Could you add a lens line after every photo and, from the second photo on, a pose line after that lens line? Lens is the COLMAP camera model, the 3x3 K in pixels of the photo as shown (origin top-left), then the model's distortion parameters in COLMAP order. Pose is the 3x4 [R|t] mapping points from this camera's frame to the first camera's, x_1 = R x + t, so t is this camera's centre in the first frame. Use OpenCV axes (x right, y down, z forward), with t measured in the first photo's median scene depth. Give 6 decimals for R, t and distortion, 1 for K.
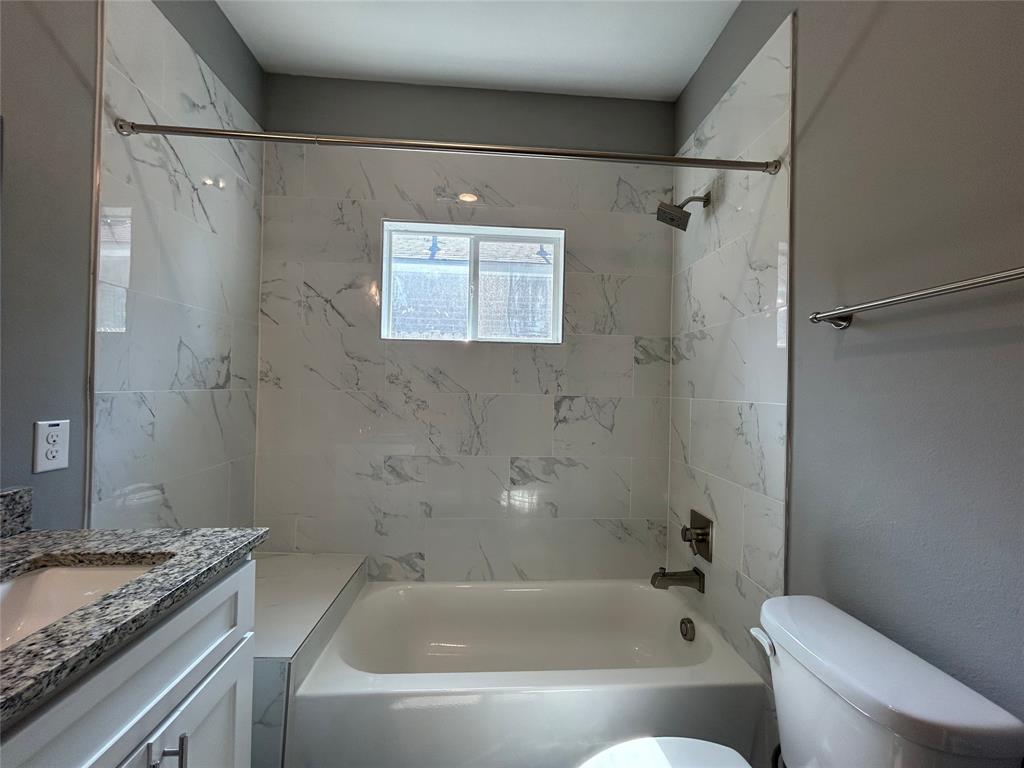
lens RADIAL K [[414.2, 0, 514.8], [0, 414.2, 385.8], [0, 0, 1]] dist [-0.000801, 0.001468]
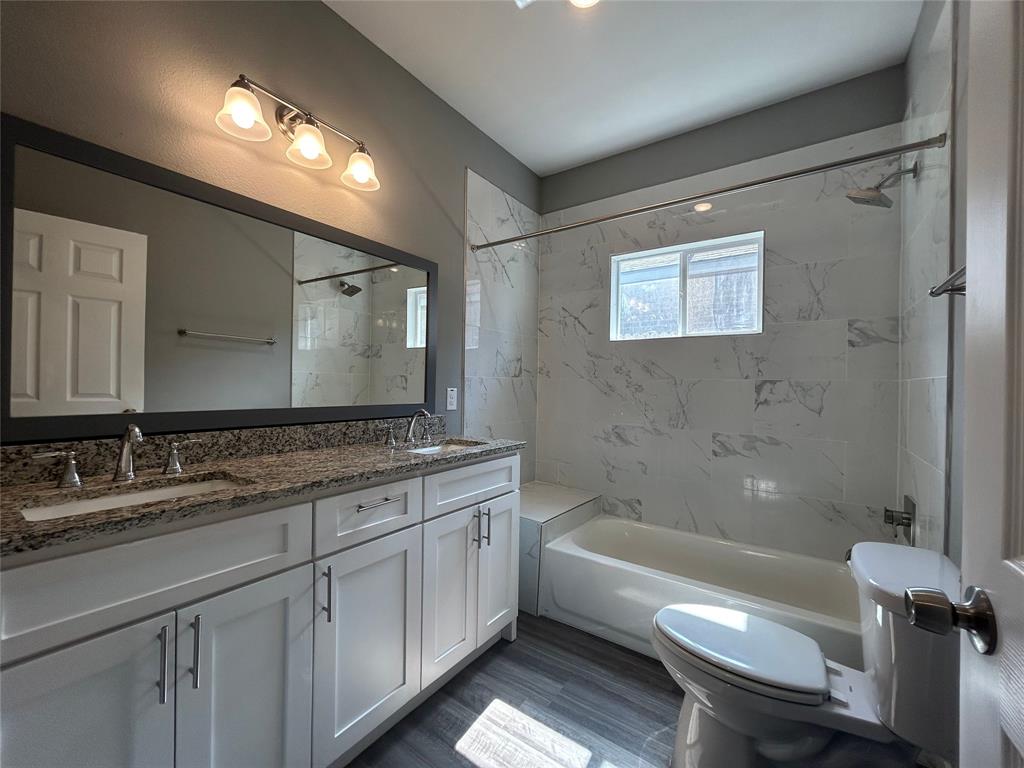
lens RADIAL K [[414.2, 0, 514.1], [0, 414.2, 383.1], [0, 0, 1]] dist [-0.000801, 0.001468]
pose [[0.777860, -0.011509, -0.628332, 0.301397], [0.005336, 0.999917, -0.011710, 0.042564], [0.628415, 0.005756, 0.777857, -0.287199]]
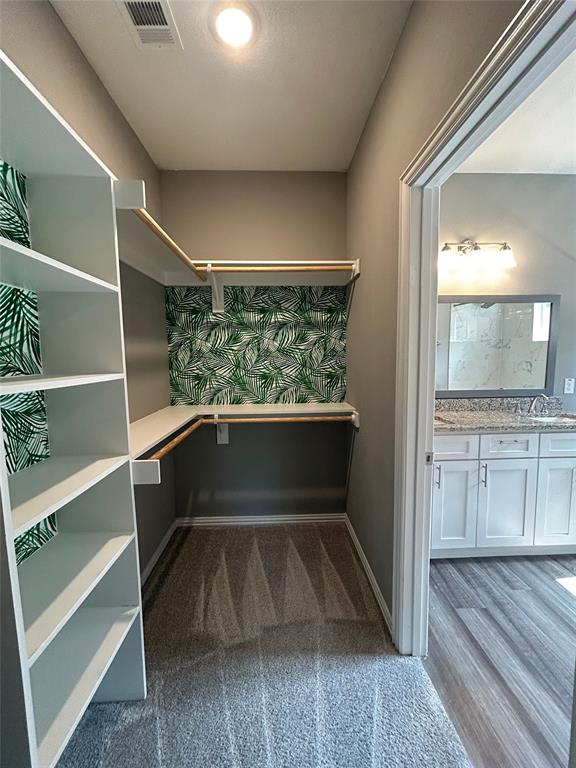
lens RADIAL K [[310.6, 0, 288.4], [0, 310.6, 382.2], [0, 0, 1]] dist [-0.000801, 0.001468]
pose [[-0.025566, 0.071157, -0.997137, 0.721406], [0.018022, 0.997334, 0.070709, -0.052972], [0.999511, -0.016162, -0.026780, -0.597899]]
